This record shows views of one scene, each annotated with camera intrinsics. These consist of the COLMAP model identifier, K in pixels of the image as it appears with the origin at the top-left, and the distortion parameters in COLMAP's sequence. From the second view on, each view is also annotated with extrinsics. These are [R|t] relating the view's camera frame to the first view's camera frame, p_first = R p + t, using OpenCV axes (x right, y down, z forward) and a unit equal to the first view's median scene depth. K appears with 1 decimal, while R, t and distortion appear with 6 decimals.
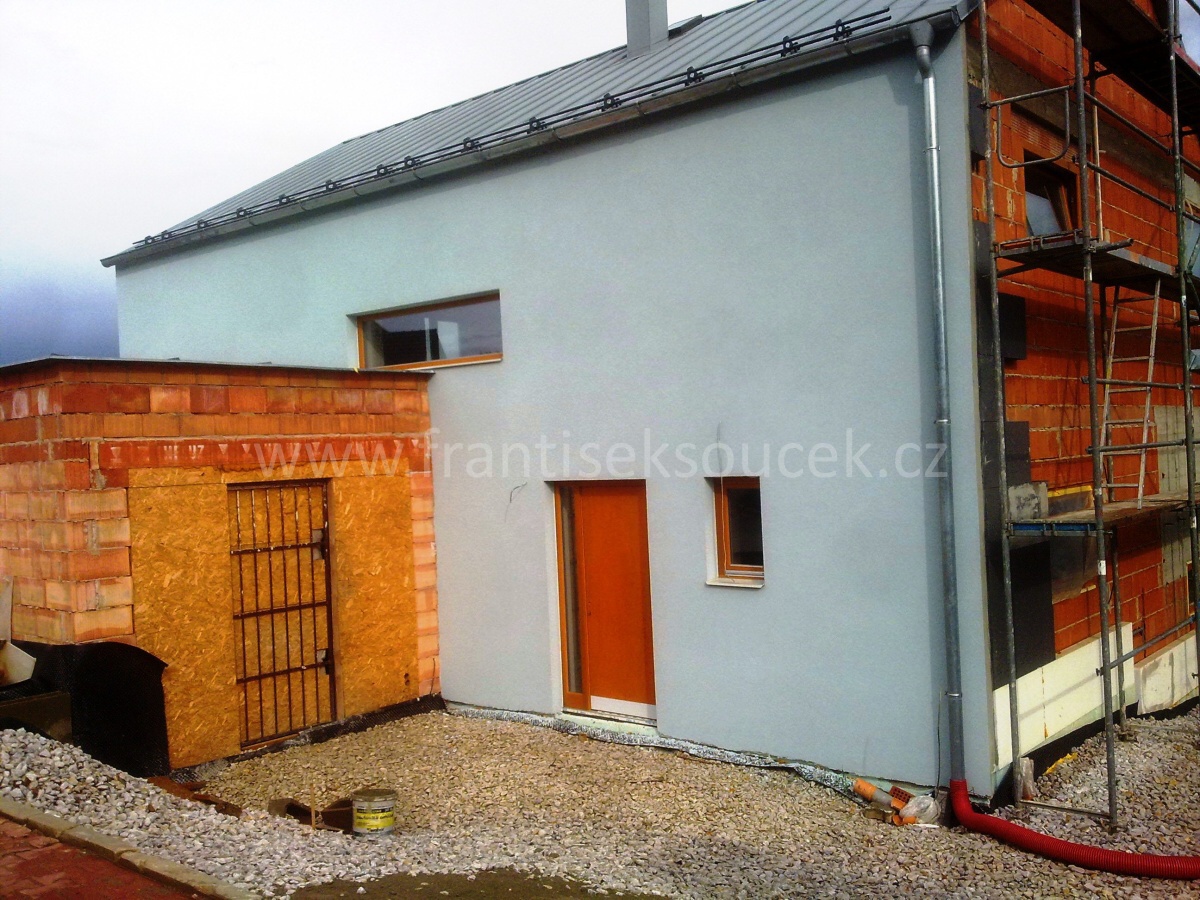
lens RADIAL K [[1120.7, 0, 587.1], [0, 1120.7, 459.6], [0, 0, 1]] dist [0.014163, 0.000000]
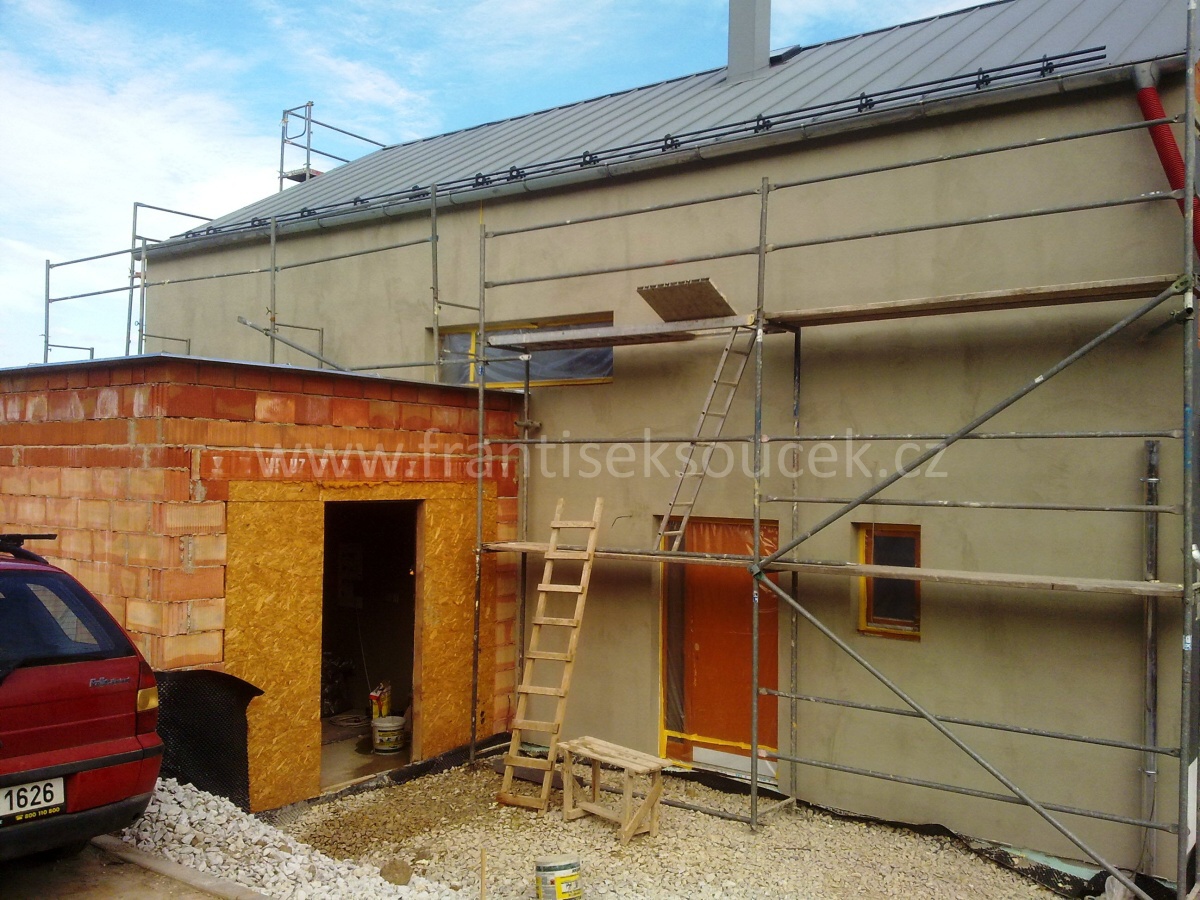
lens RADIAL K [[1120.7, 0, 610.4], [0, 1120.7, 446.0], [0, 0, 1]] dist [0.014163, 0.000000]
pose [[0.996509, 0.053693, 0.063923, -0.152552], [-0.051550, 0.998067, -0.034723, -0.004323], [-0.065664, 0.031306, 0.997351, 0.061336]]
